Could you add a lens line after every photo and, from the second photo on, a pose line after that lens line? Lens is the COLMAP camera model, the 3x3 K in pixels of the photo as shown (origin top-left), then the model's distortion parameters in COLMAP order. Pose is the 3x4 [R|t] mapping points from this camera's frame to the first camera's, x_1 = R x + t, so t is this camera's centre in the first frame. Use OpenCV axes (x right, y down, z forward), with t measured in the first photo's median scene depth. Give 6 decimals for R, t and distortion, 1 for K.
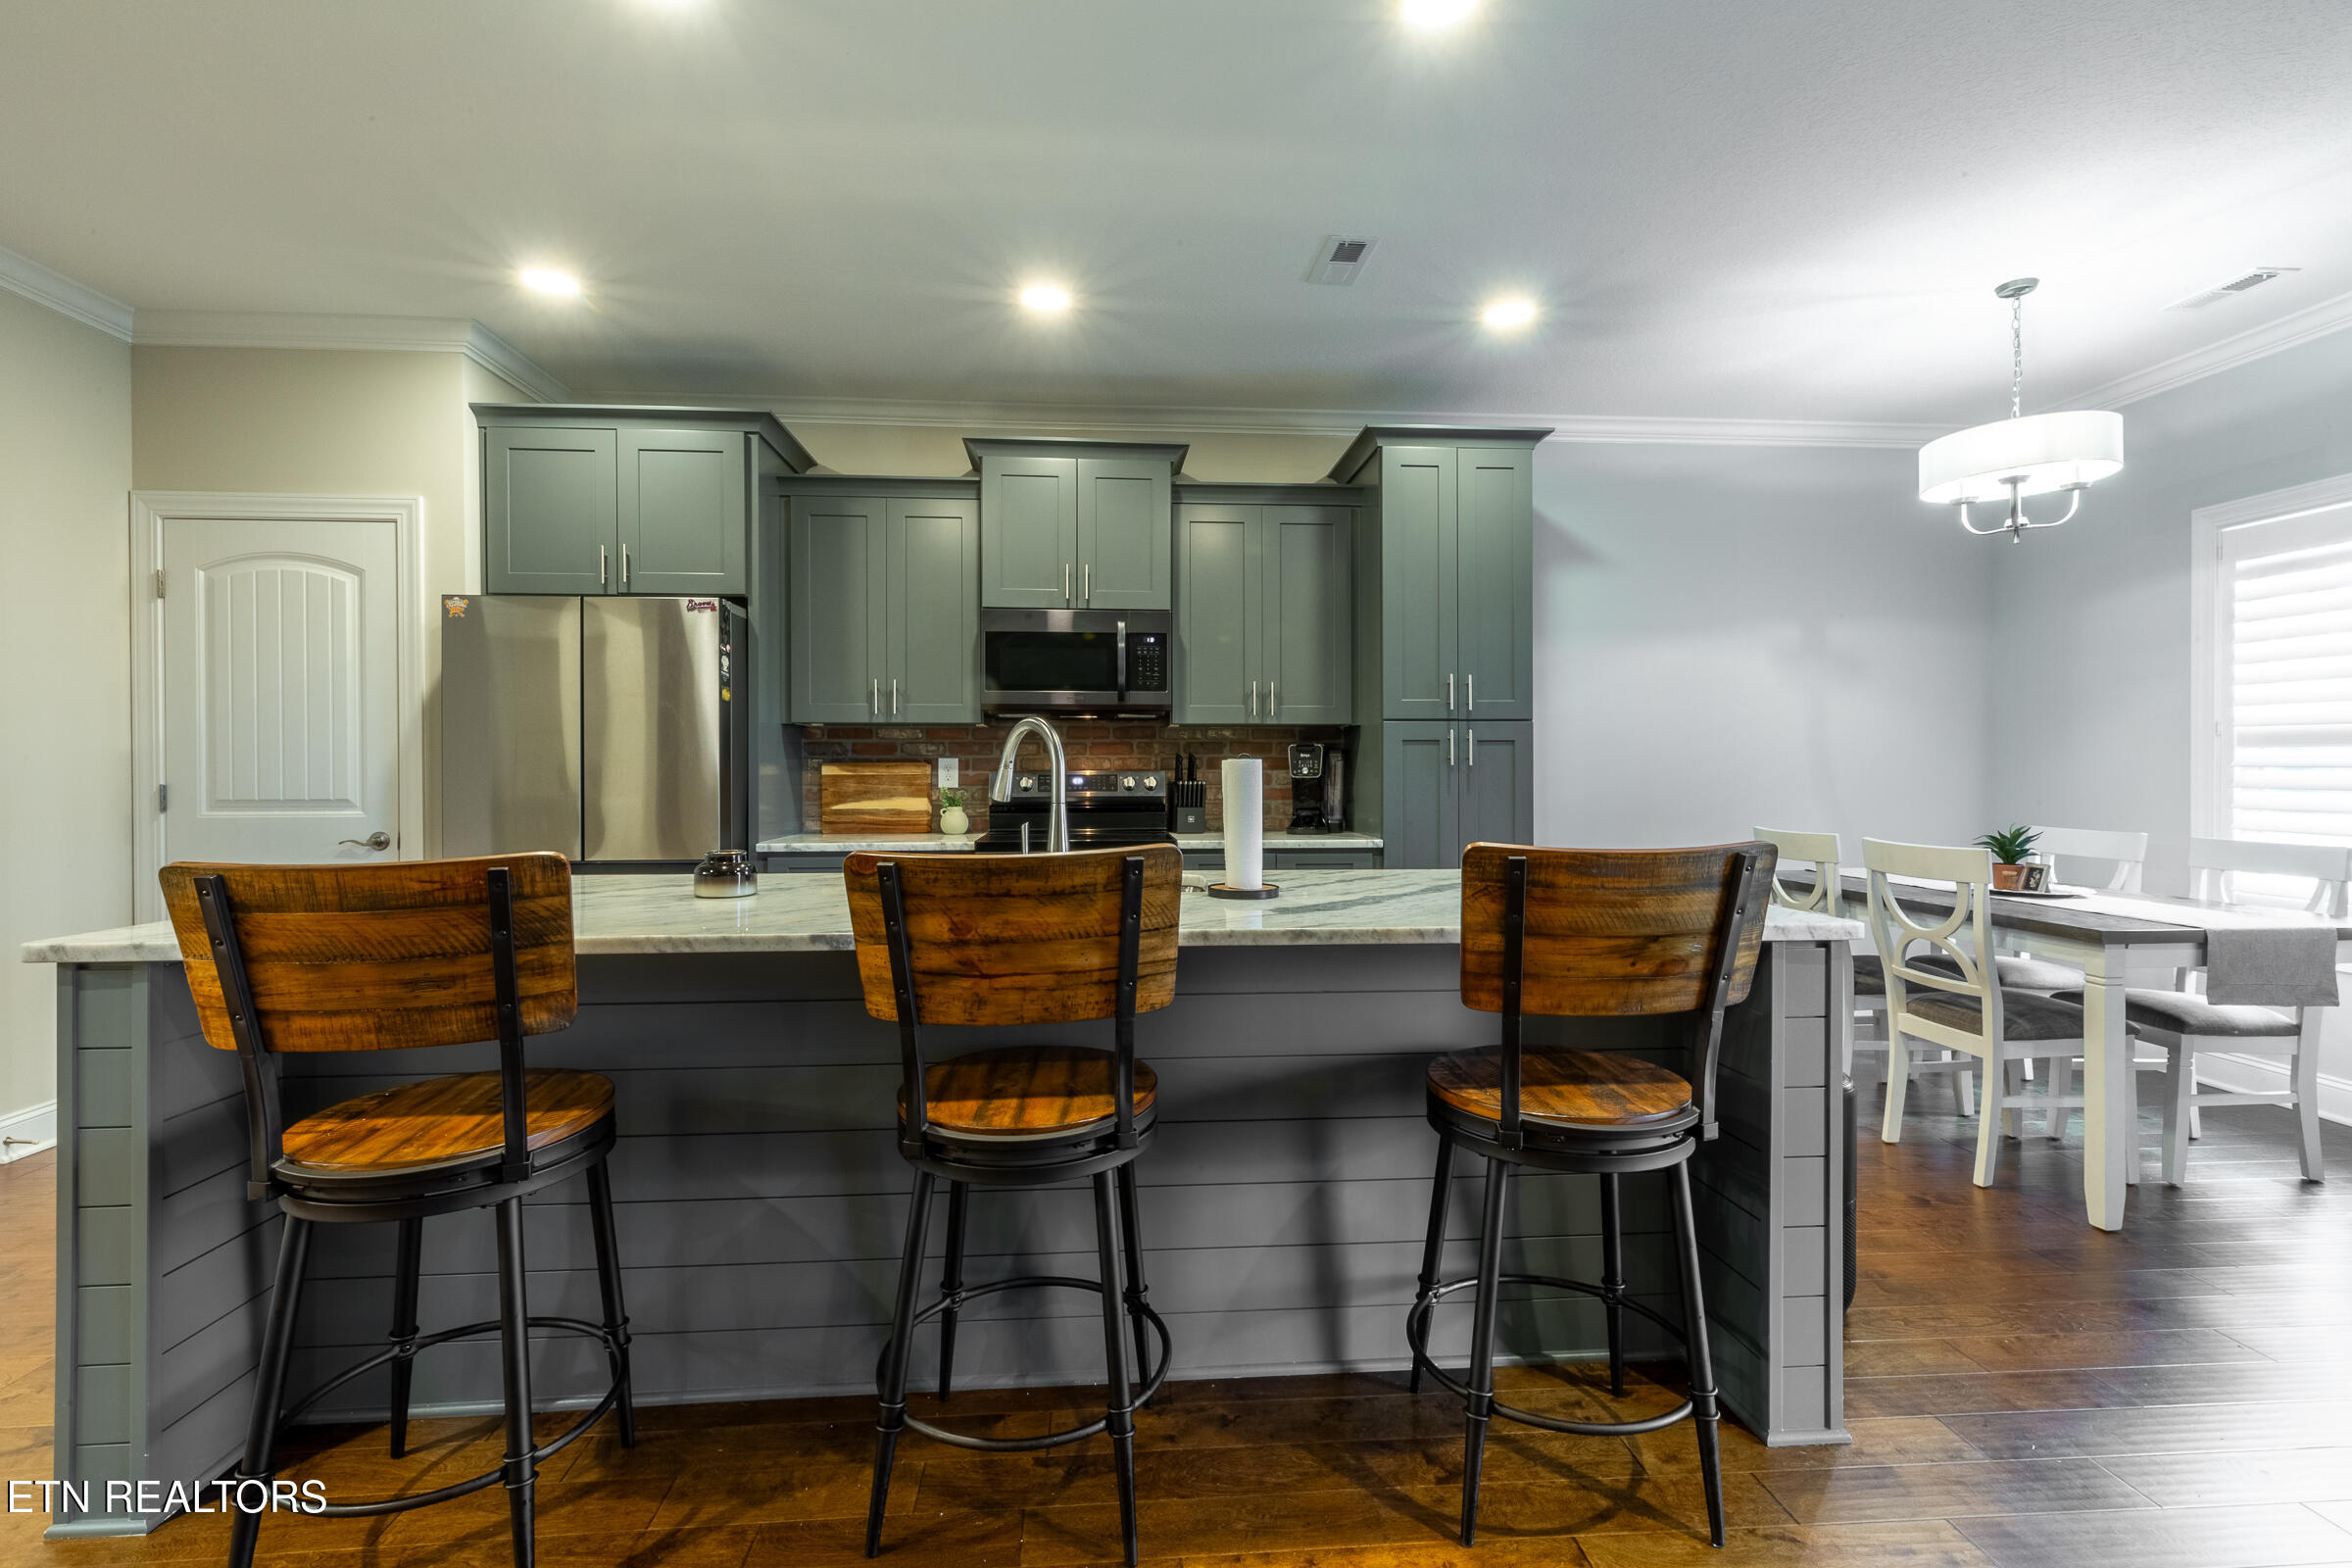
lens RADIAL K [[1056.1, 0, 1176.3], [0, 1056.1, 775.6], [0, 0, 1]] dist [0.007095, 0.000540]
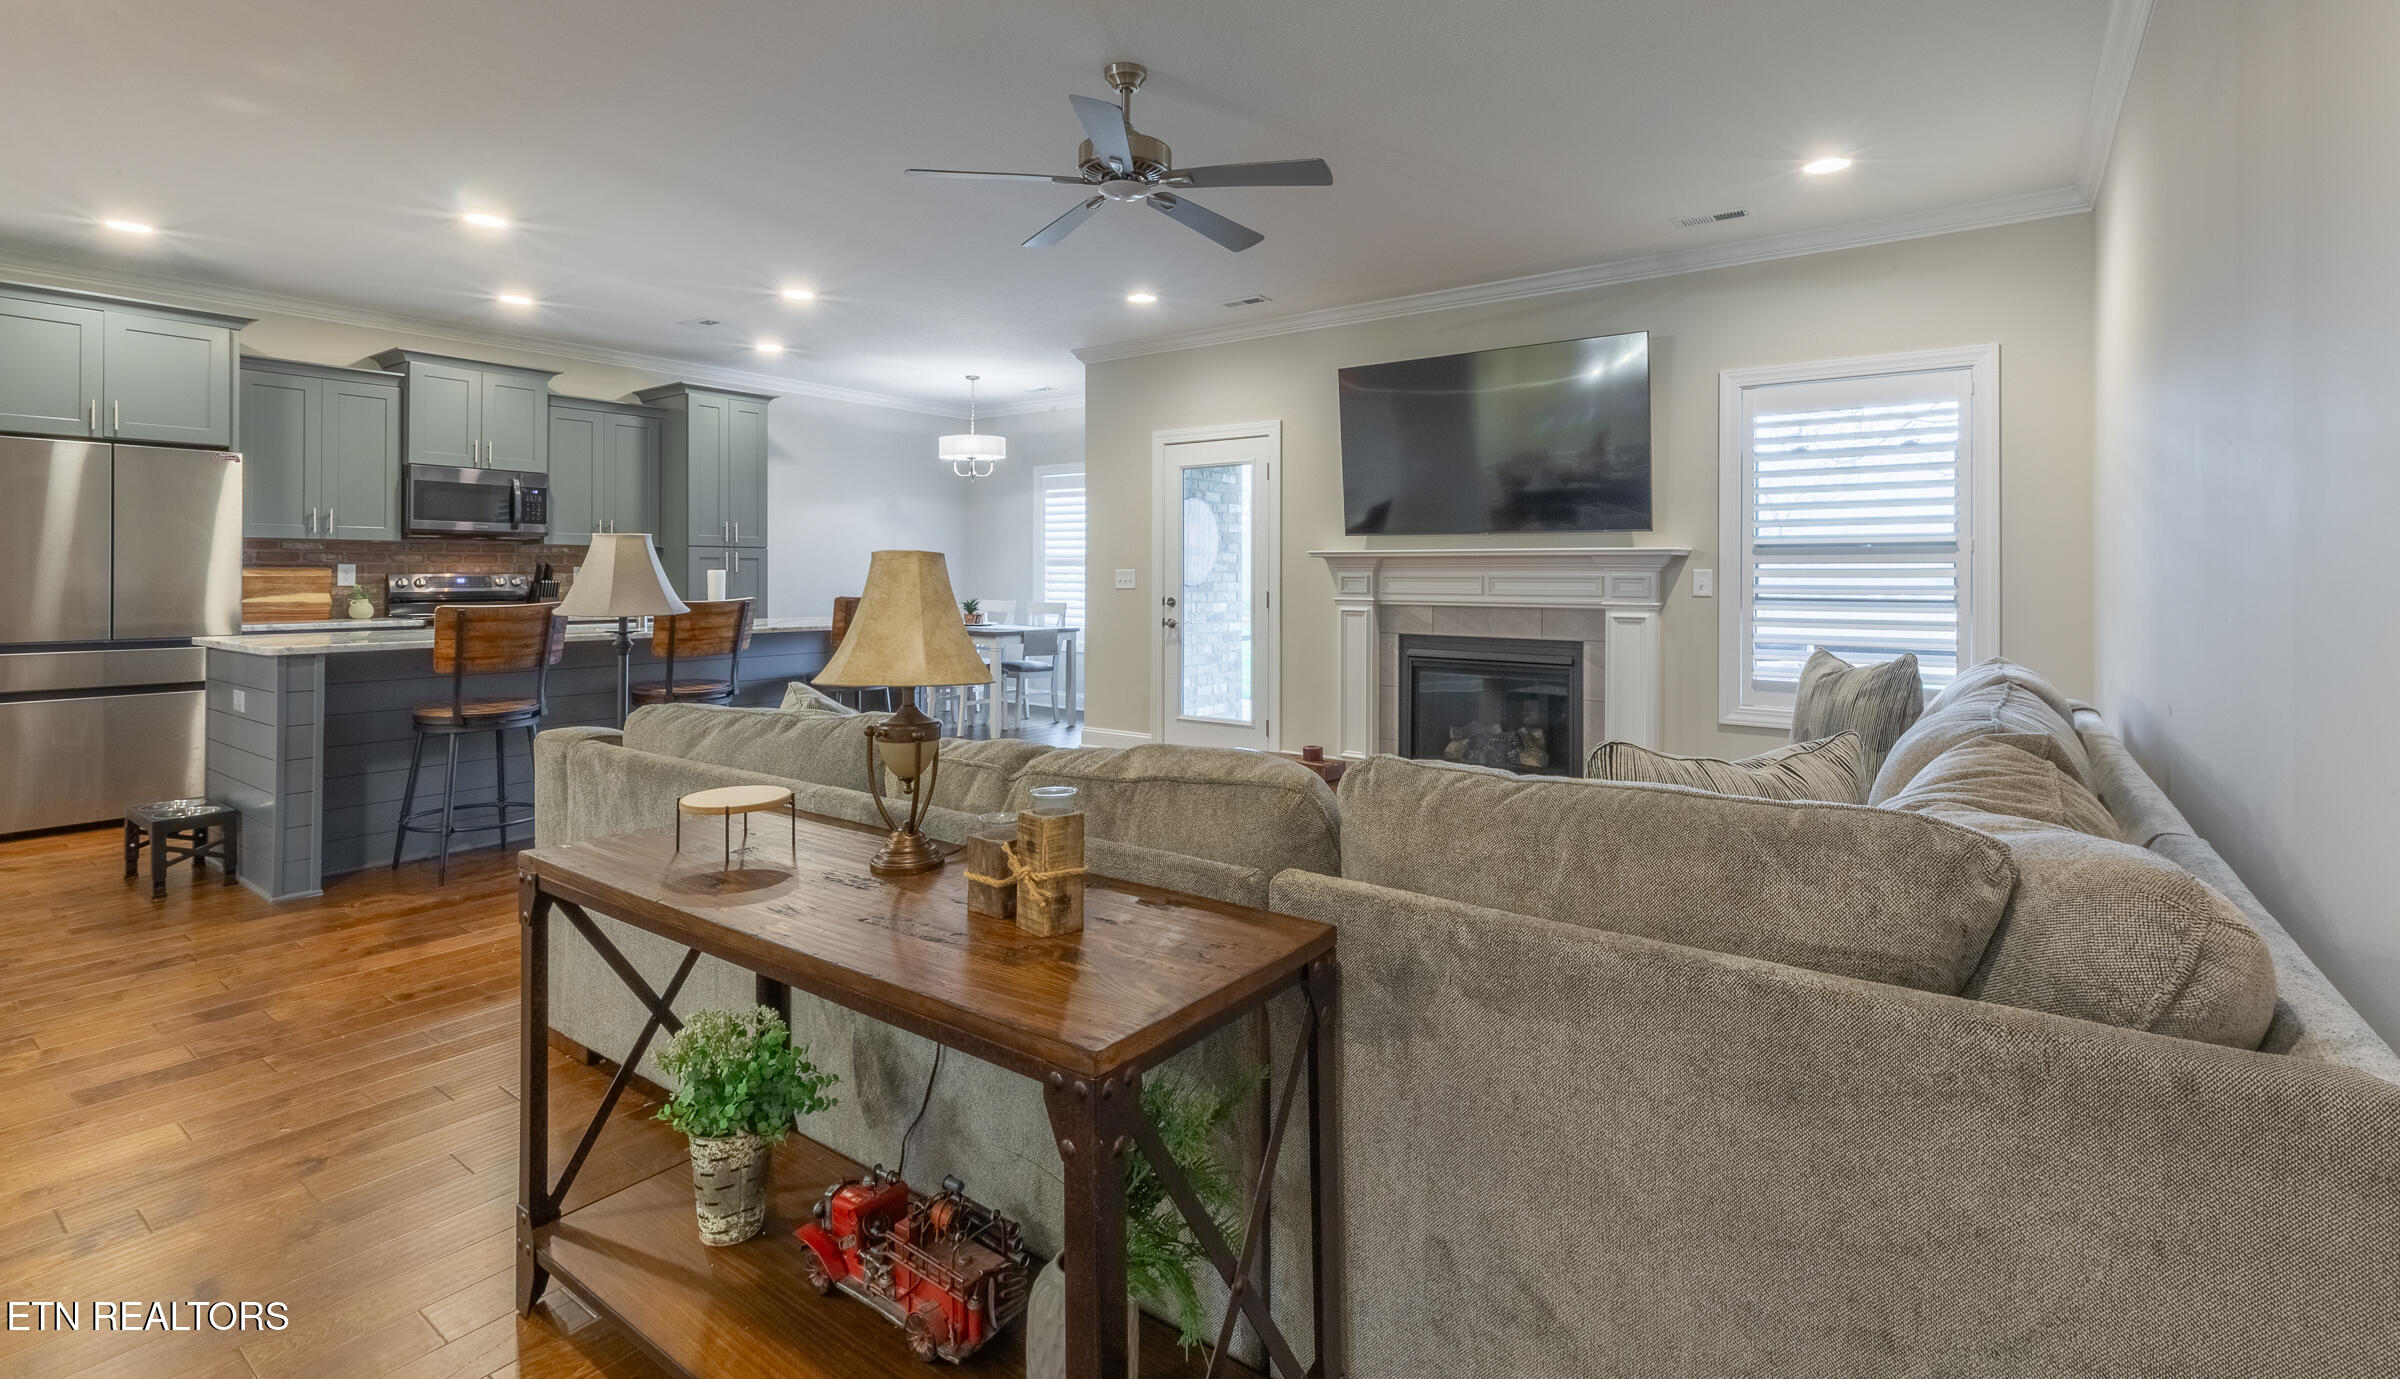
lens RADIAL K [[1075.6, 0, 1199.9], [0, 1075.6, 571.6], [0, 0, 1]] dist [0.018856, -0.000367]
pose [[0.651351, 0.004284, 0.758765, -0.728504], [0.000441, 0.999982, -0.006024, 0.002665], [-0.758777, 0.004258, 0.651337, -0.985774]]
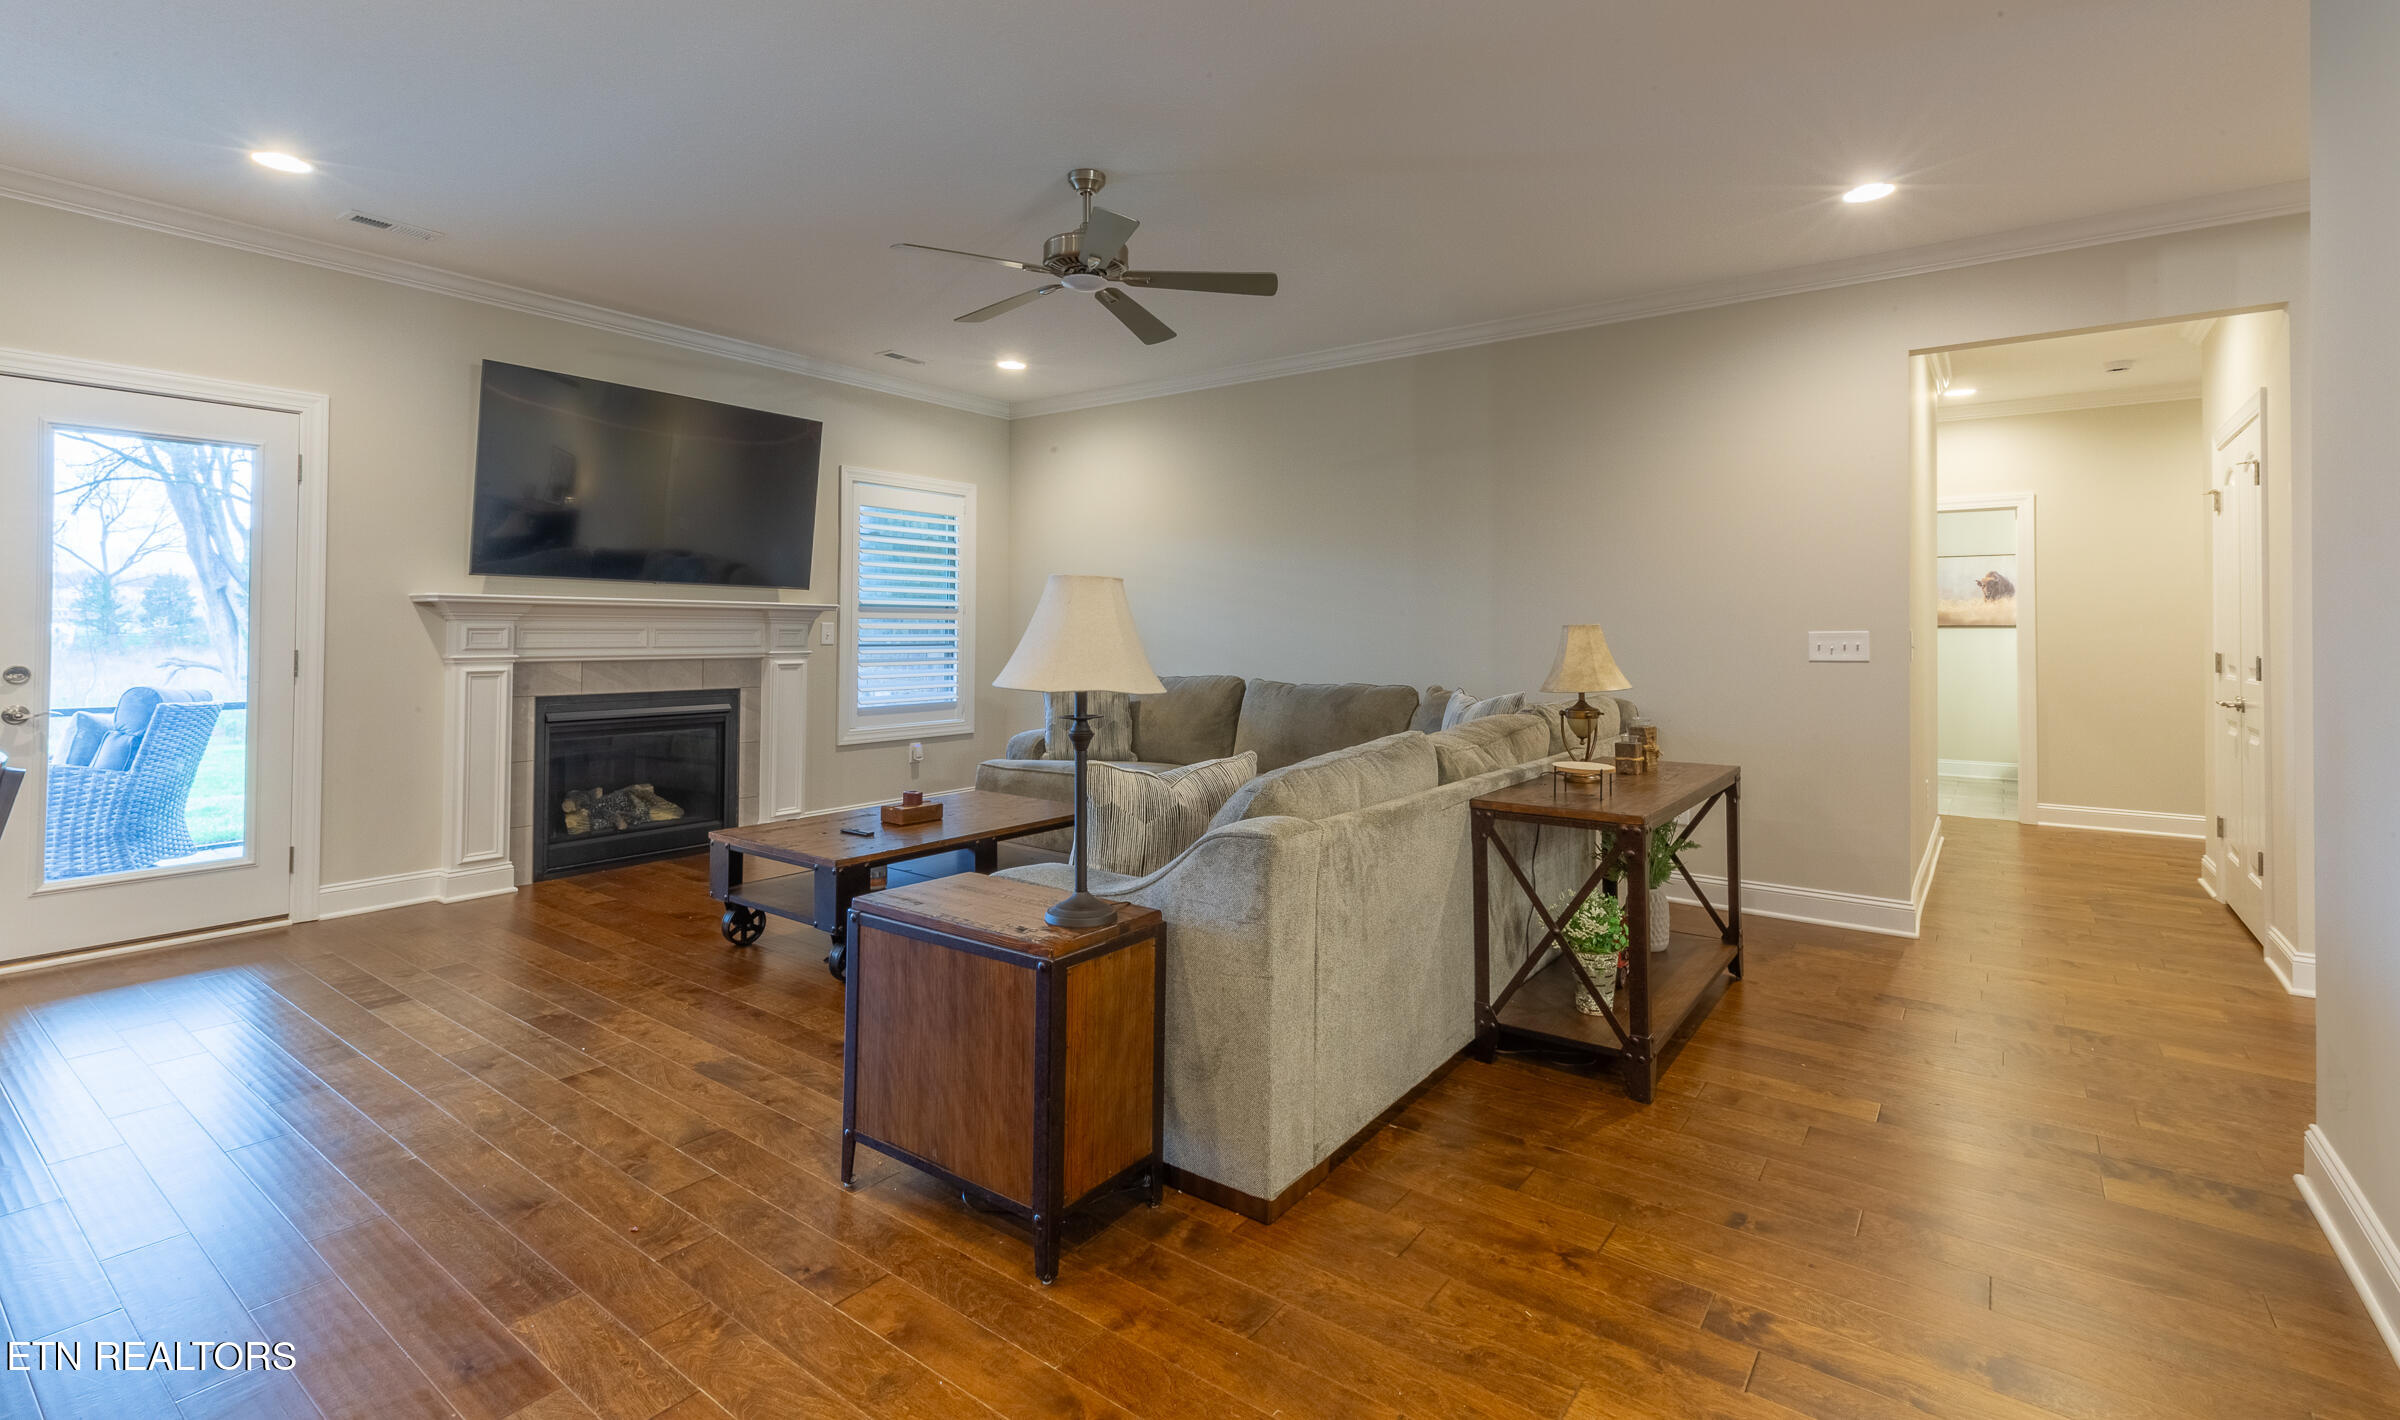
lens RADIAL K [[1071.1, 0, 1195.0], [0, 1071.1, 614.0], [0, 0, 1]] dist [0.011897, 0.000293]
pose [[-0.749054, 0.004479, 0.662494, -0.820609], [-0.003689, 0.999933, -0.010931, -0.006206], [-0.662498, -0.010631, -0.748988, 0.396413]]
